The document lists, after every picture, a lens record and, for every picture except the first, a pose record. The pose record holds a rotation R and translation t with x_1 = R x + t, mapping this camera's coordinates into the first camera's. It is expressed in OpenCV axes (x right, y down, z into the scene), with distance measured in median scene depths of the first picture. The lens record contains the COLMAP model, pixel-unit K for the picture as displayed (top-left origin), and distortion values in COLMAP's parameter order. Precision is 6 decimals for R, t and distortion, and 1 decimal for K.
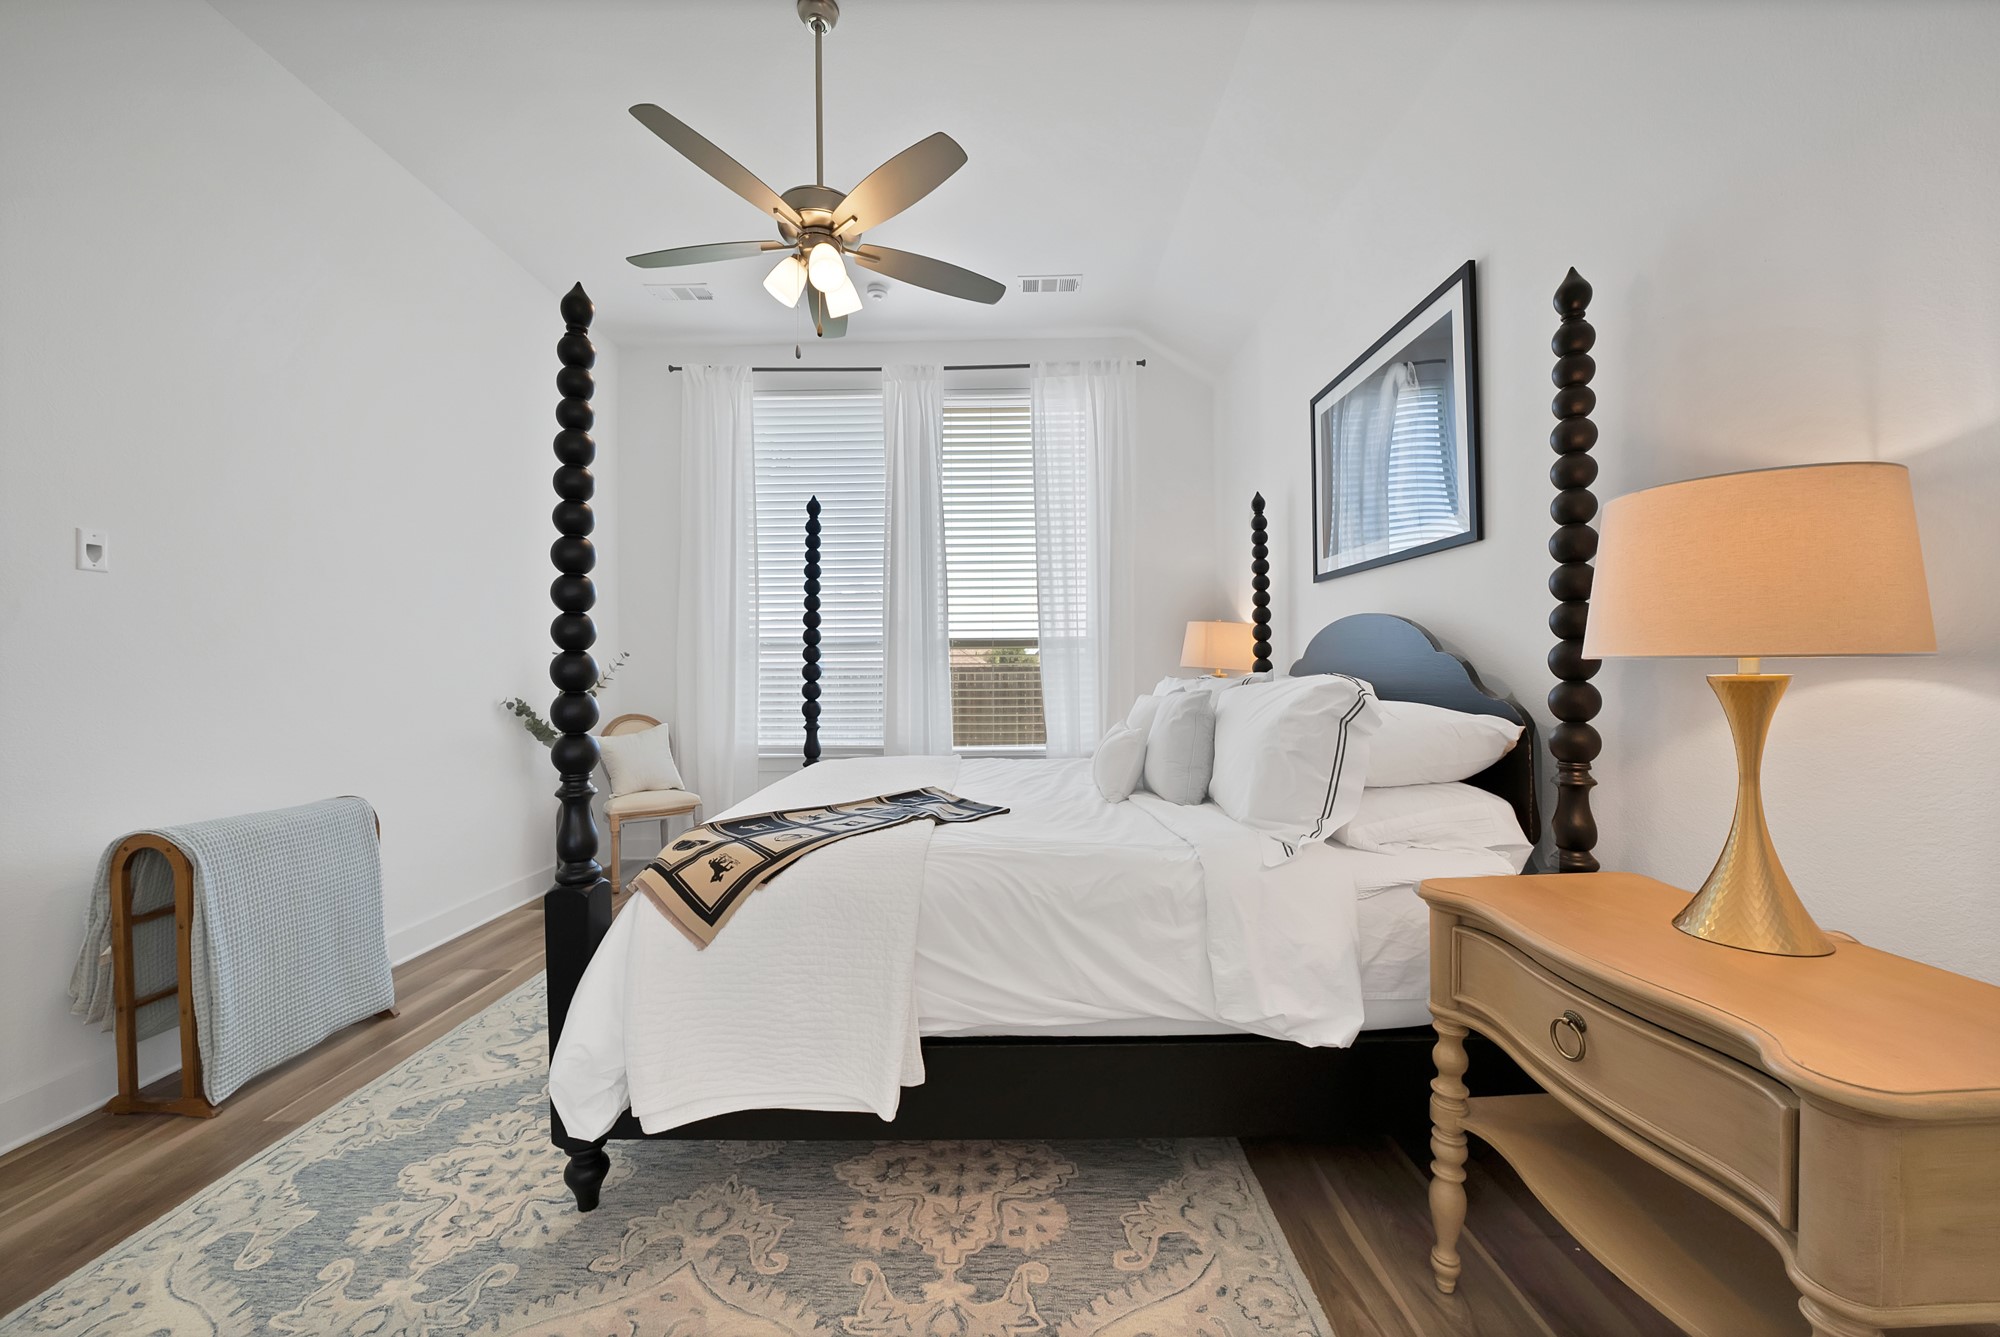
lens RADIAL K [[721.9, 0, 1011.6], [0, 721.9, 668.4], [0, 0, 1]] dist [-0.021798, 0.001637]
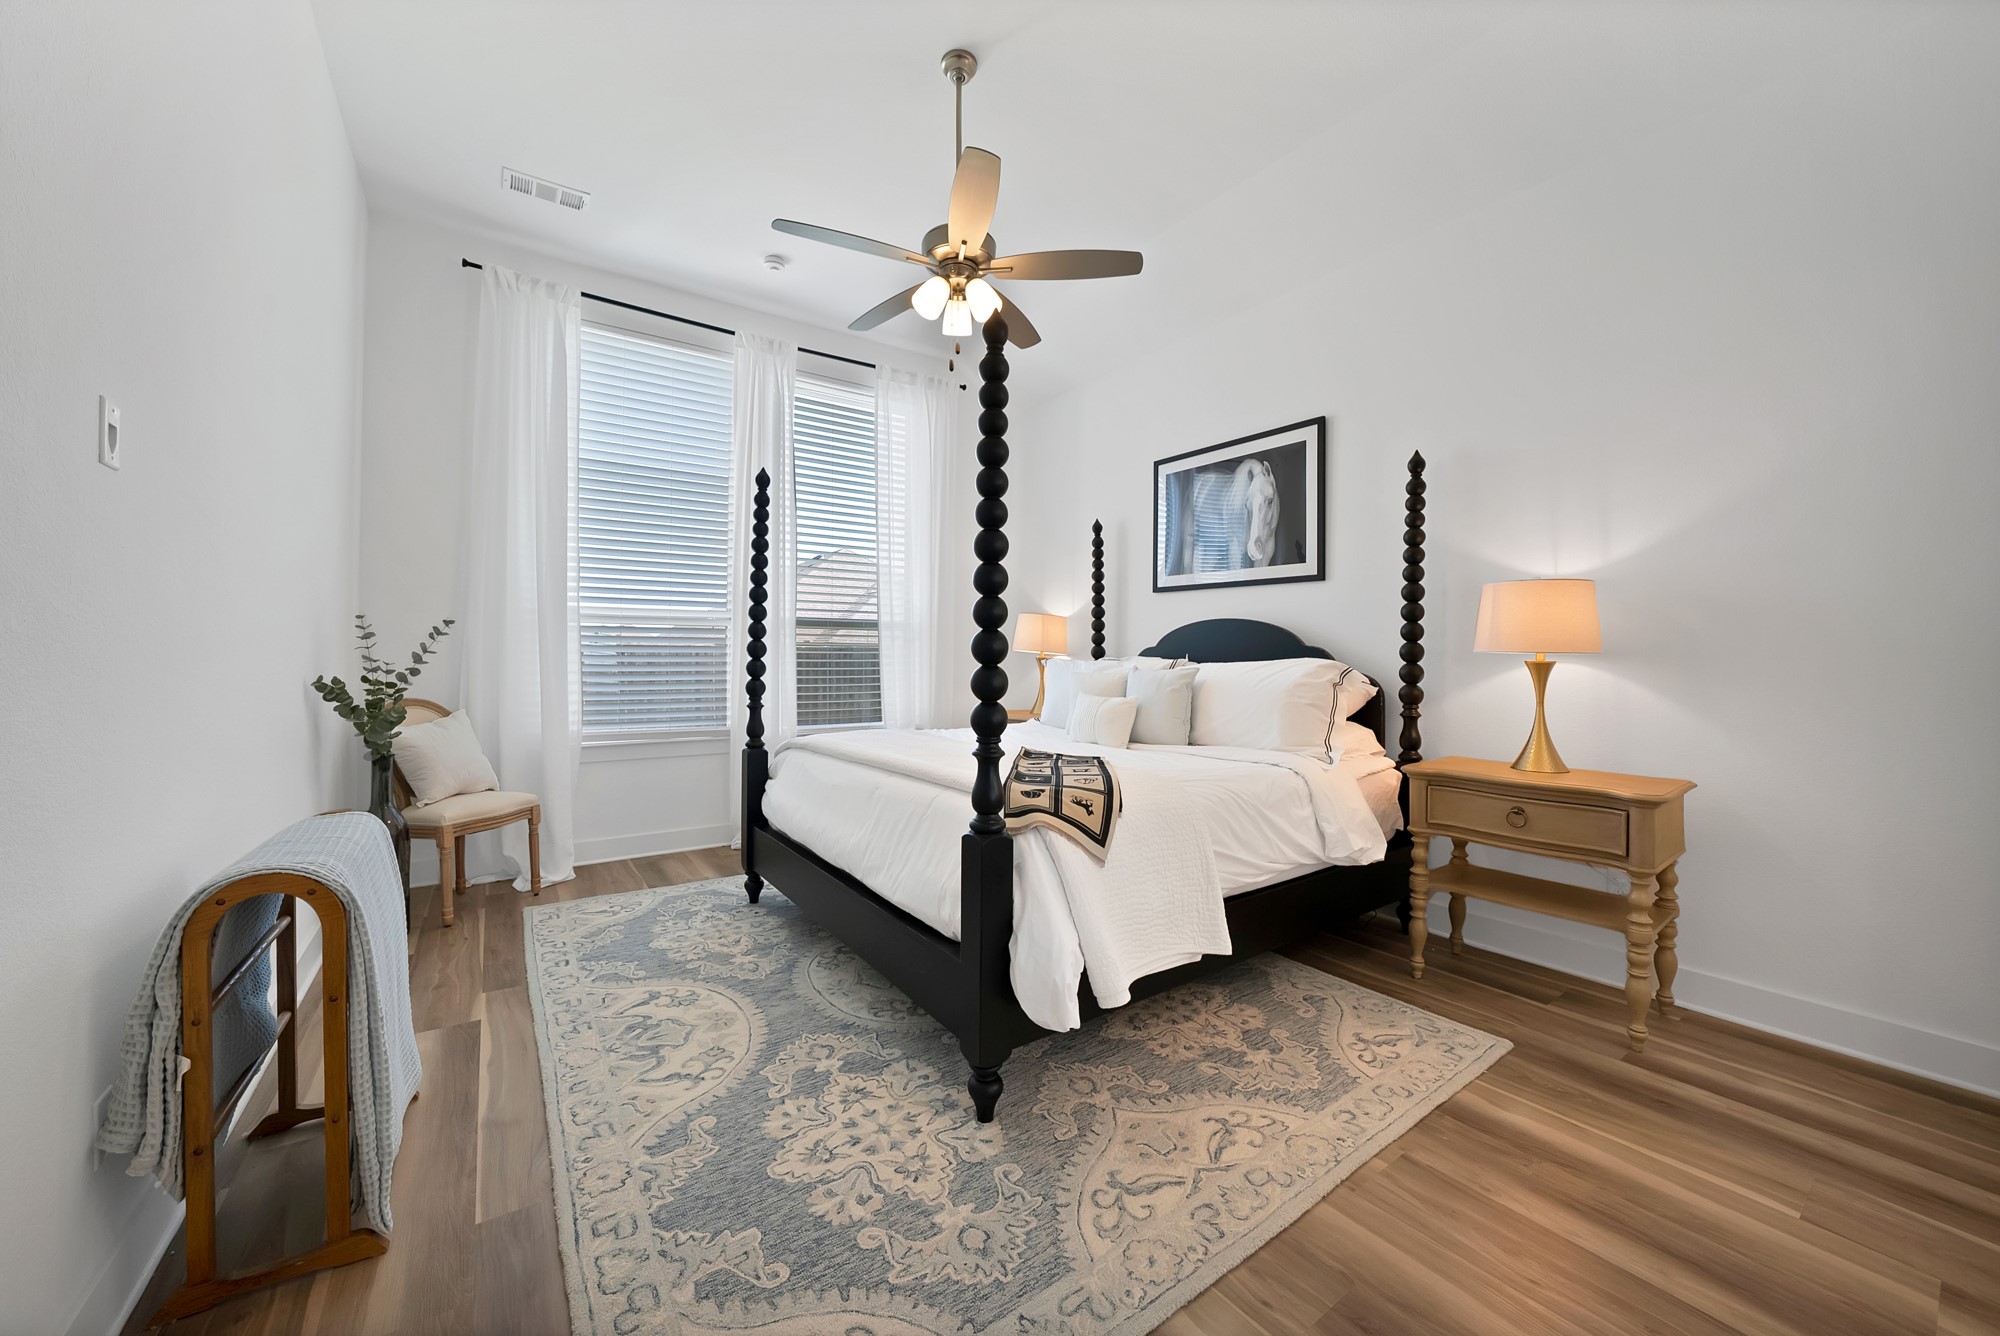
lens RADIAL K [[721.9, 0, 992.2], [0, 721.9, 648.6], [0, 0, 1]] dist [-0.021798, 0.001637]
pose [[0.819393, 0.019911, 0.572887, -1.172018], [-0.017705, 0.999799, -0.009425, 0.016817], [-0.572959, -0.002421, 0.819580, 0.053512]]
